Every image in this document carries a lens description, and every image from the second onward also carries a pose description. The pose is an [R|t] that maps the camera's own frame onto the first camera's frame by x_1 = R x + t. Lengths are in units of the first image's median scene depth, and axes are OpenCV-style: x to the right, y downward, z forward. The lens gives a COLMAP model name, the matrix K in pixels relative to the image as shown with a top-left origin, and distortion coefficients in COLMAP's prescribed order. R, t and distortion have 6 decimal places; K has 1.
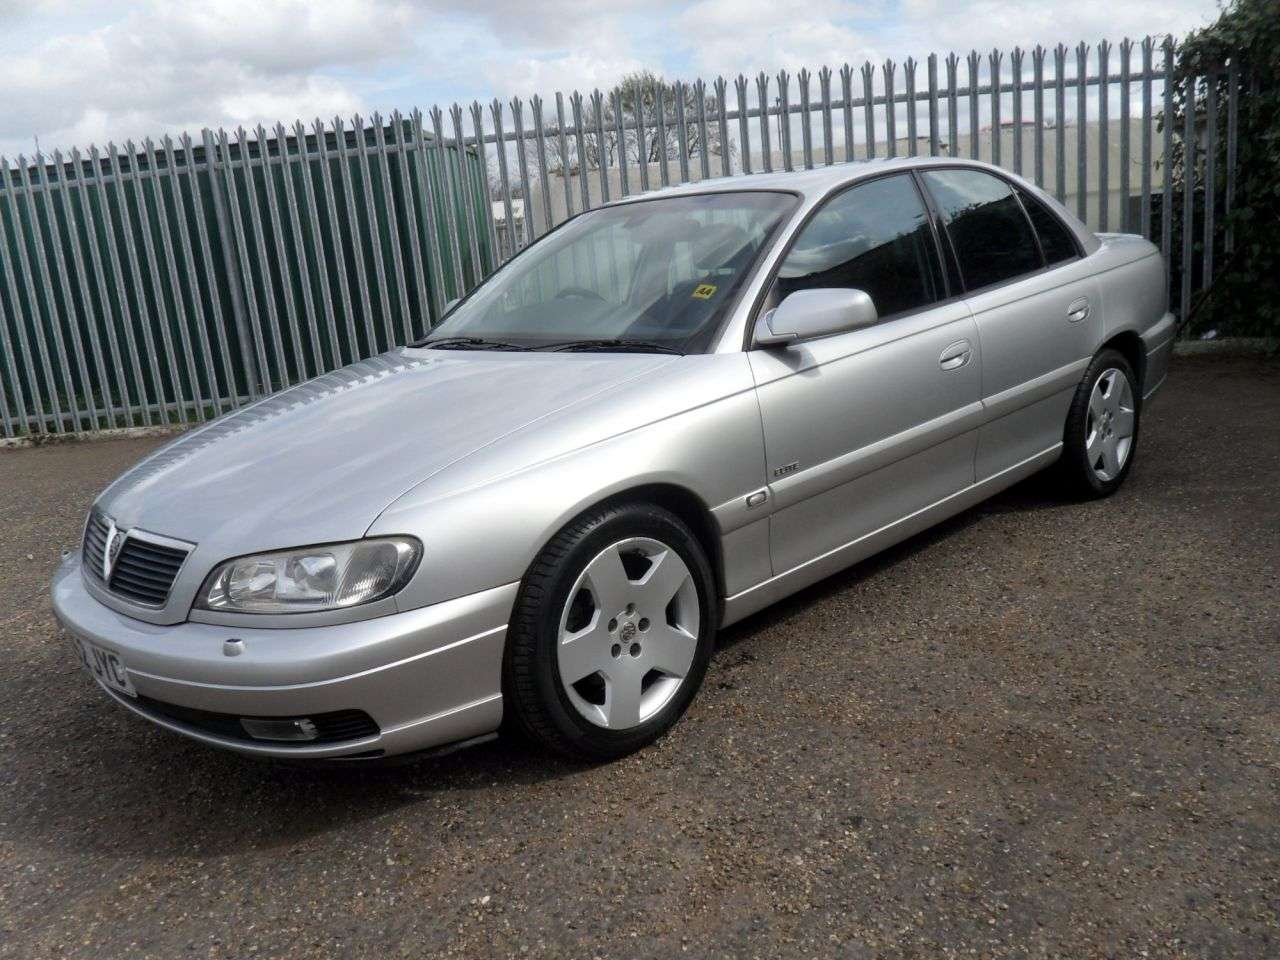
lens RADIAL K [[1050.7, 0, 621.9], [0, 1050.7, 478.7], [0, 0, 1]] dist [0.002601, -0.052404]
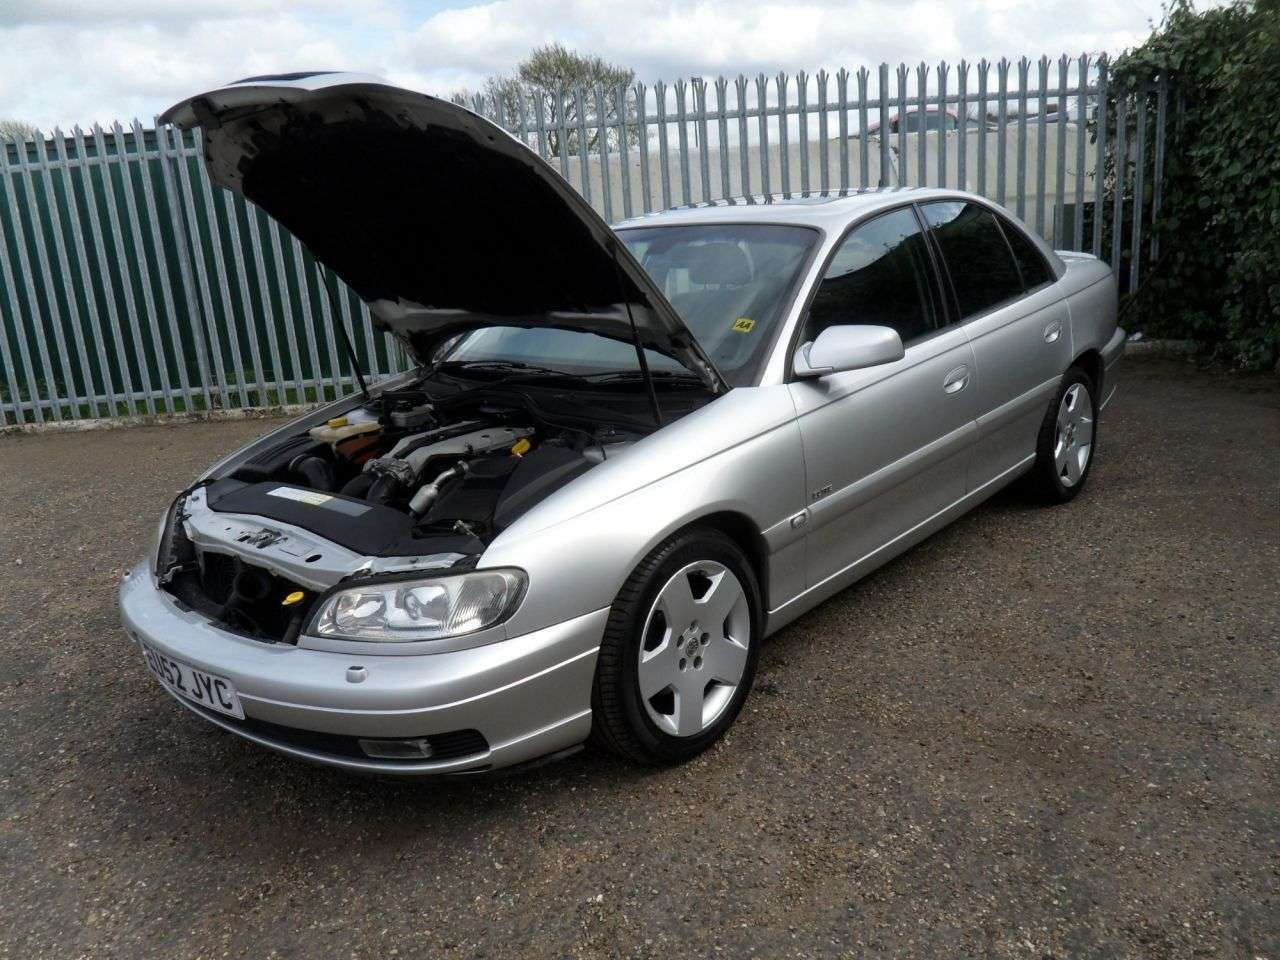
lens RADIAL K [[1046.4, 0, 627.0], [0, 1046.4, 482.4], [0, 0, 1]] dist [0.005655, -0.055857]
pose [[0.996234, -0.003321, 0.086638, -0.140187], [0.001071, 0.999661, 0.026001, -0.047453], [-0.086695, -0.025810, 0.995901, -0.064479]]
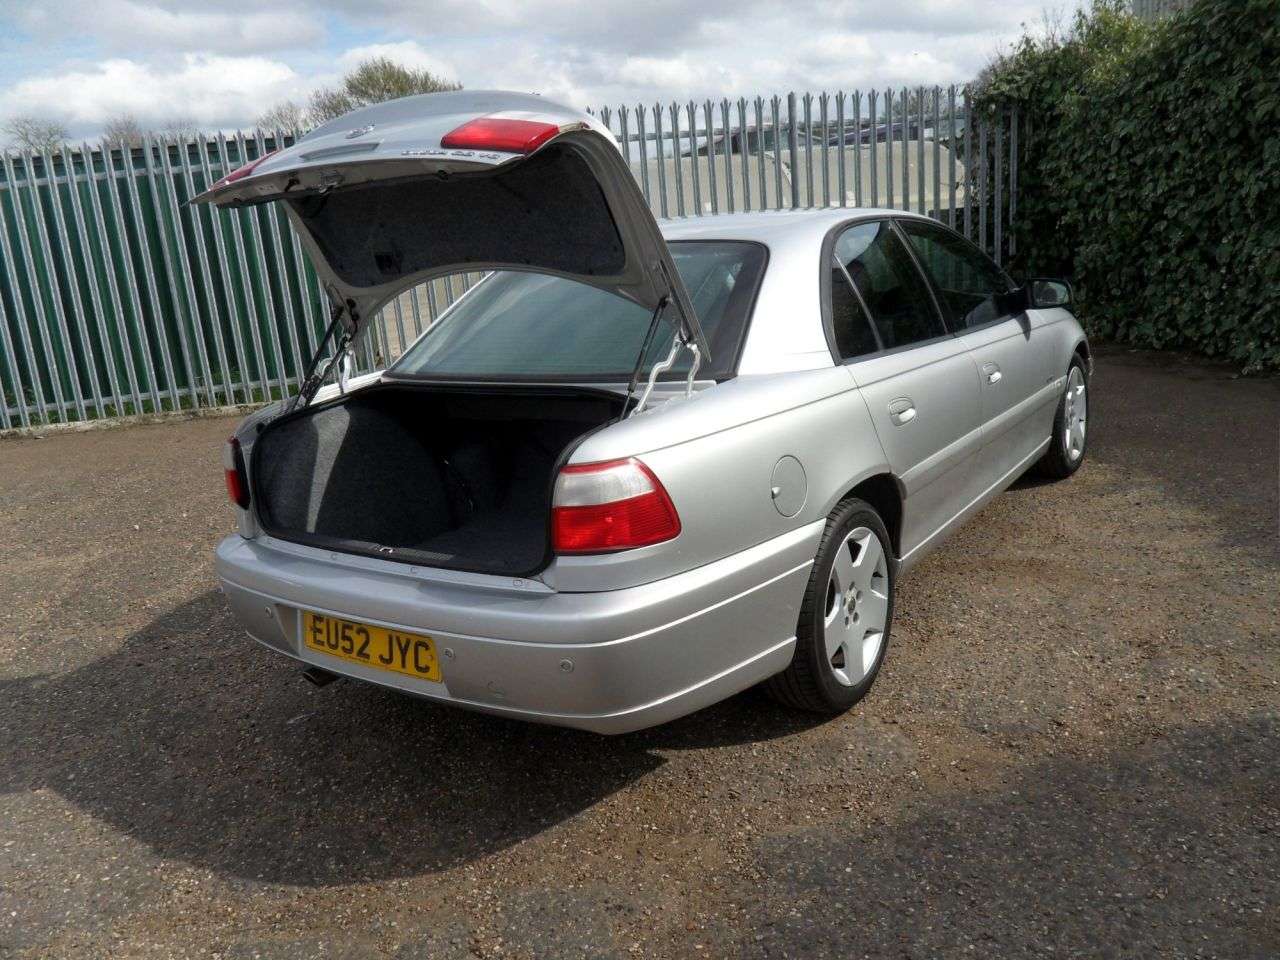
lens RADIAL K [[1033.5, 0, 631.3], [0, 1033.5, 475.4], [0, 0, 1]] dist [0.004051, -0.051577]
pose [[0.971175, -0.049096, 0.233258, -0.543999], [0.046829, 0.998786, 0.015252, 0.045983], [-0.233723, -0.003889, 0.972295, -0.392608]]
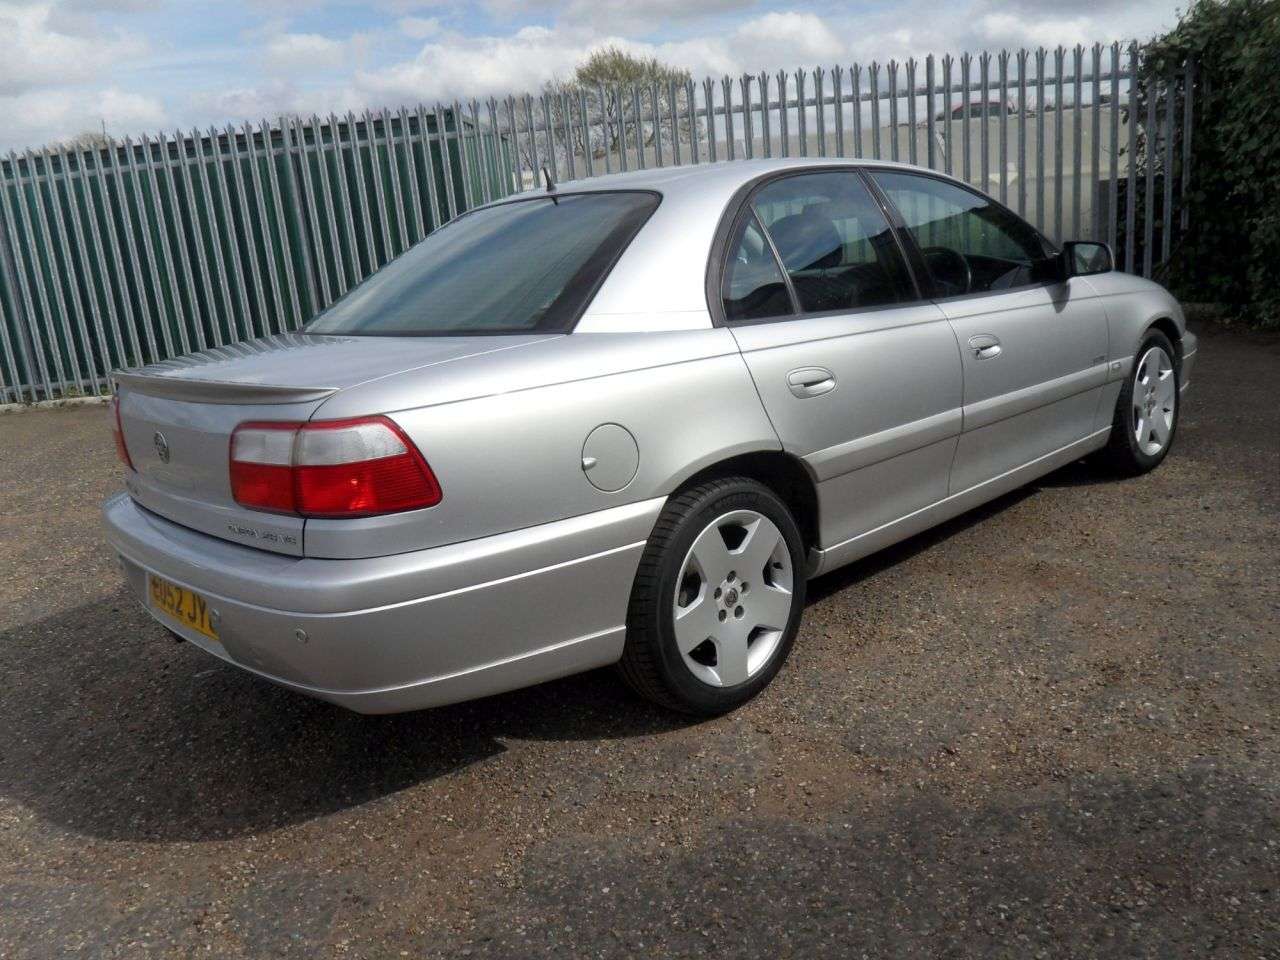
lens RADIAL K [[1033.5, 0, 631.3], [0, 1033.5, 475.4], [0, 0, 1]] dist [0.004051, -0.051577]
pose [[0.999339, -0.008319, 0.035375, -0.210792], [0.007499, 0.999702, 0.023245, 0.071221], [-0.035558, -0.022965, 0.999104, -0.355371]]
